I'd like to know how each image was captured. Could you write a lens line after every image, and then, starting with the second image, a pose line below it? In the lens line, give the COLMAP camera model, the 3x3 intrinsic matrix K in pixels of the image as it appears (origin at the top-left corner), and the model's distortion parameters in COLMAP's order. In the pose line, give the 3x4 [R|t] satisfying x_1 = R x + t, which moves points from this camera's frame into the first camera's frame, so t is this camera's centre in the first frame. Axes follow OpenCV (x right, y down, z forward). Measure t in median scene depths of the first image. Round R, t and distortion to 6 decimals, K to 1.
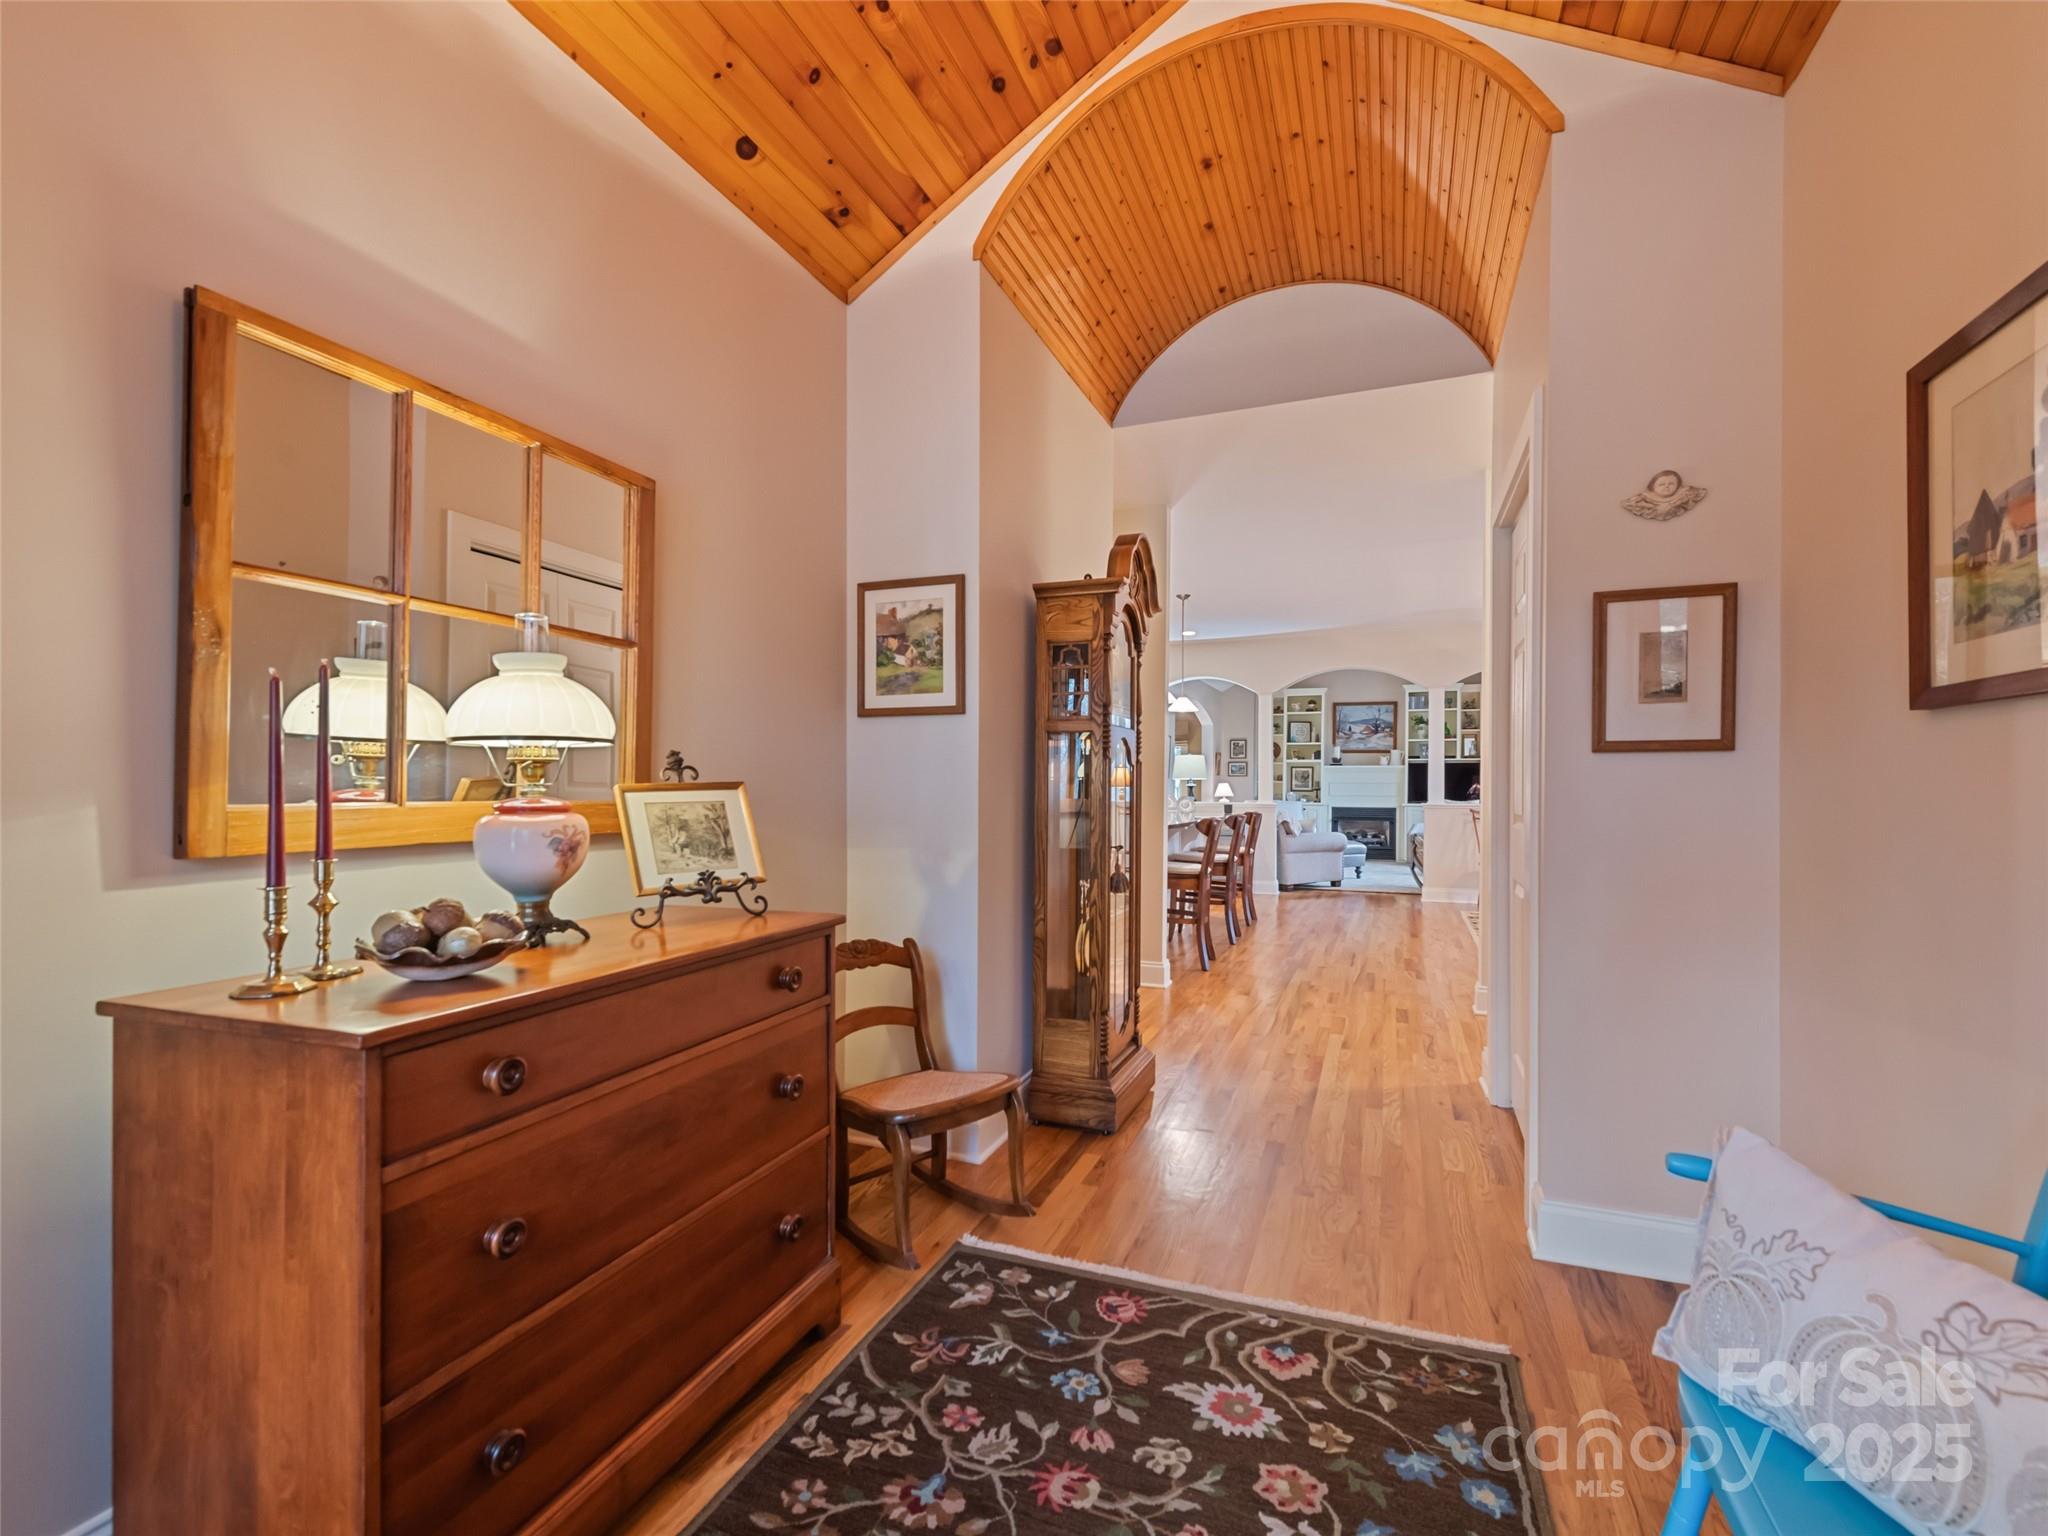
lens RADIAL K [[912.5, 0, 1028.0], [0, 912.5, 787.0], [0, 0, 1]] dist [0.018092, -0.005023]
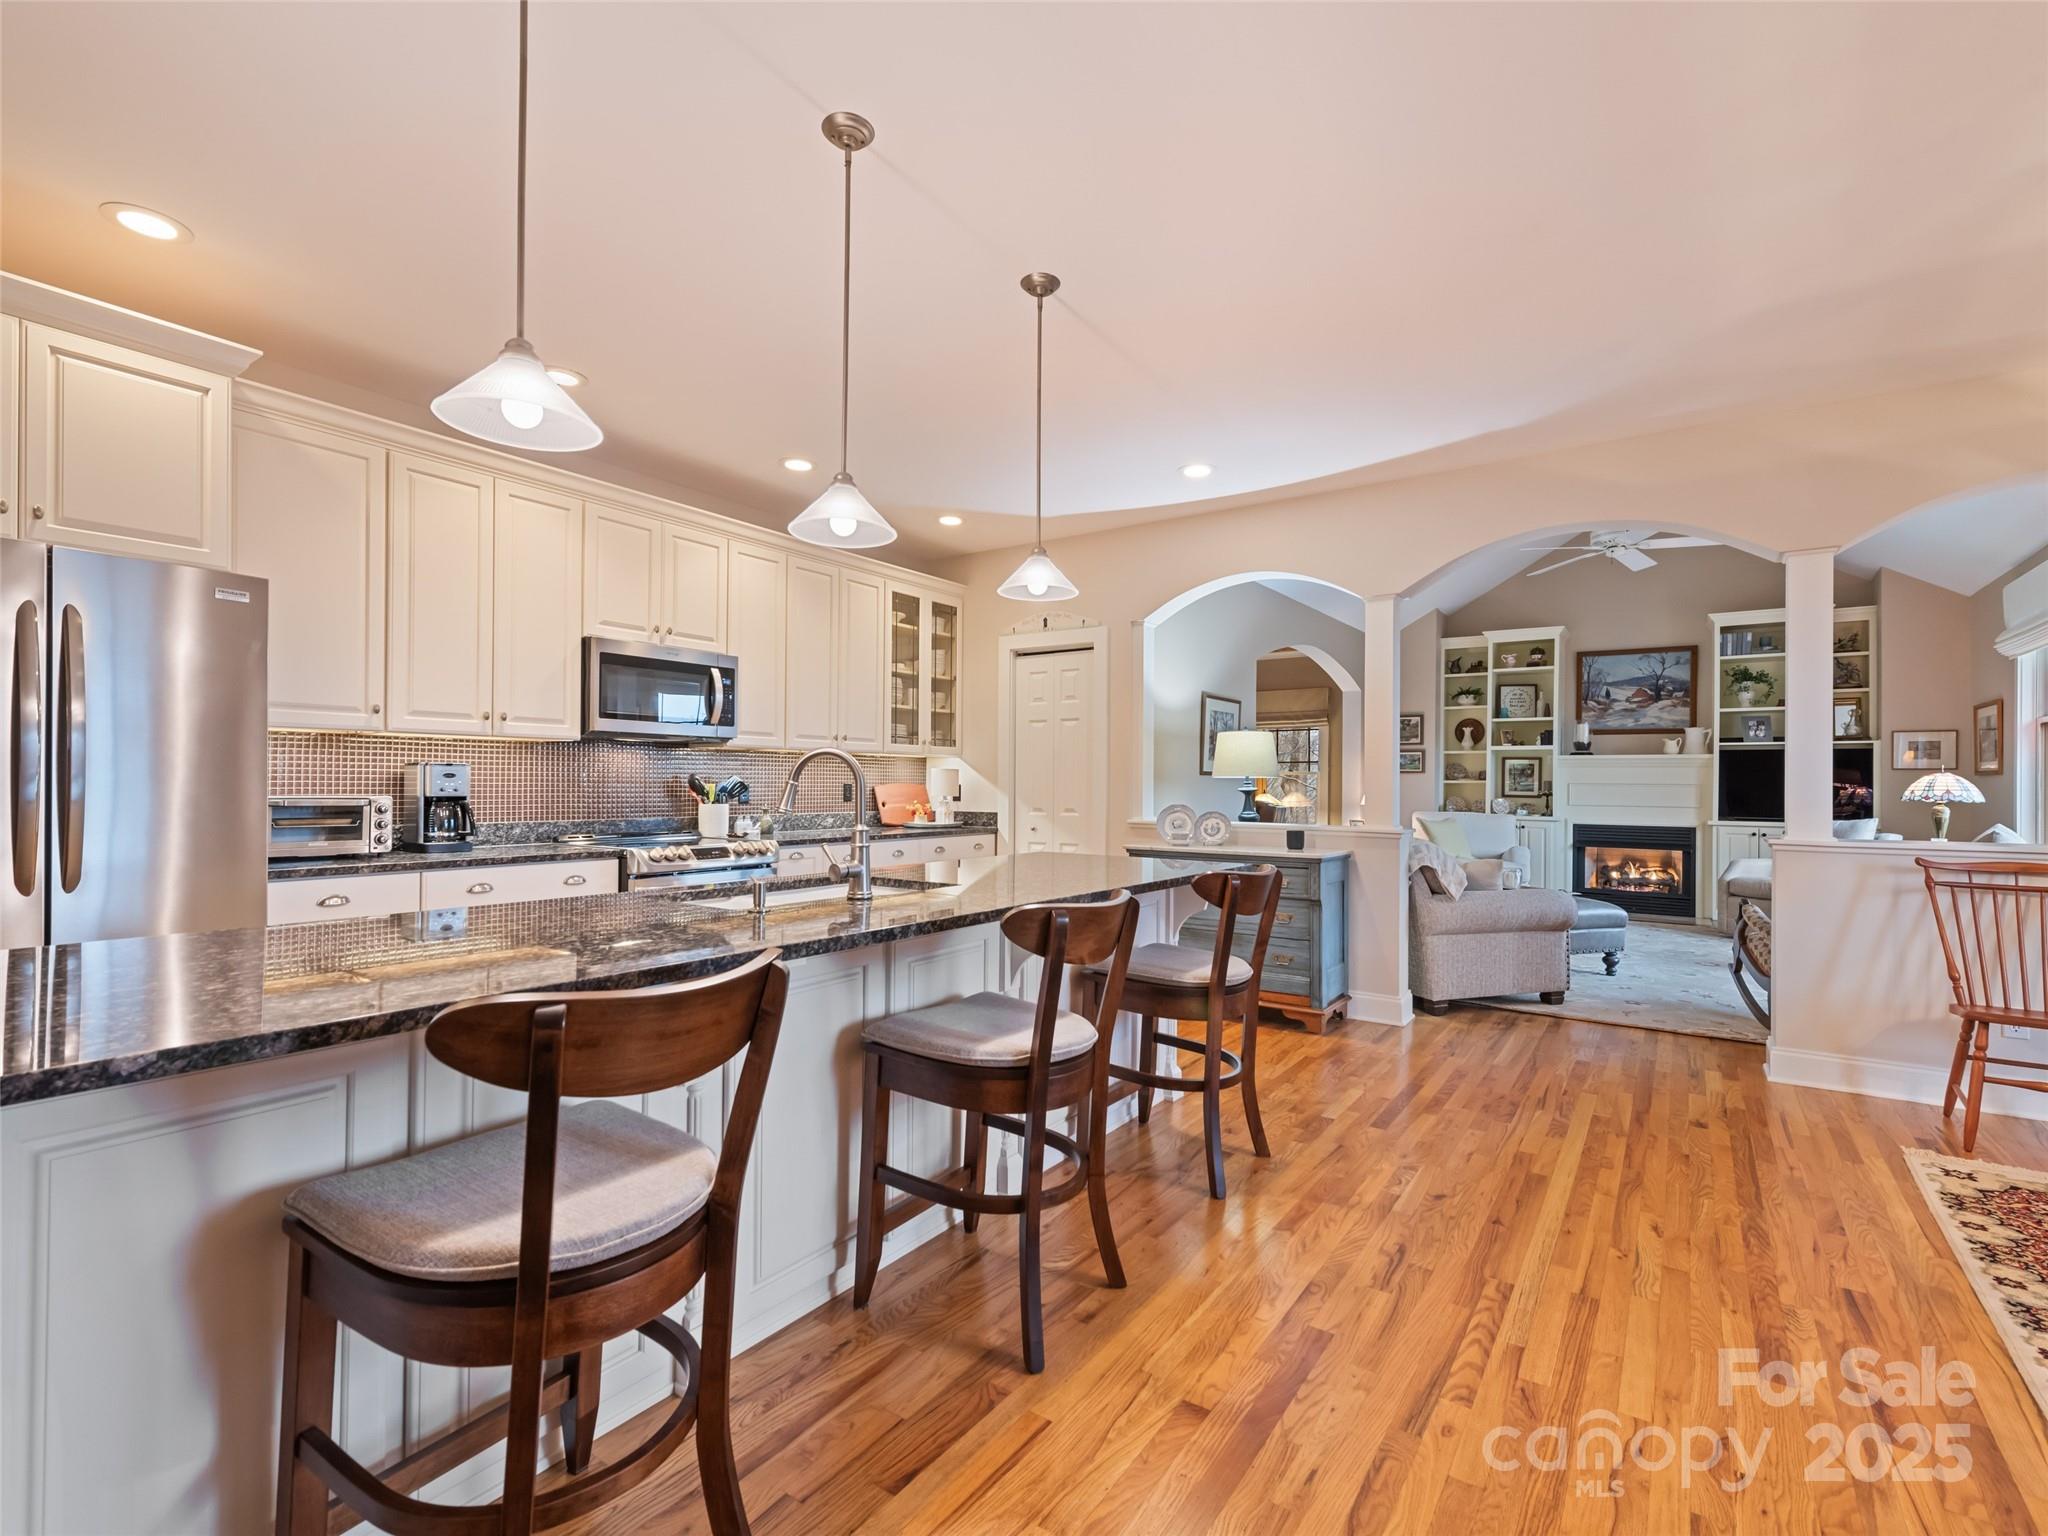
lens RADIAL K [[941.0, 0, 1017.4], [0, 941.0, 777.1], [0, 0, 1]] dist [0.007318, -0.001621]
pose [[0.971068, 0.001567, -0.238800, 0.128811], [-0.003682, 0.999958, -0.008411, -0.002591], [0.238776, 0.009047, 0.971032, 0.319331]]
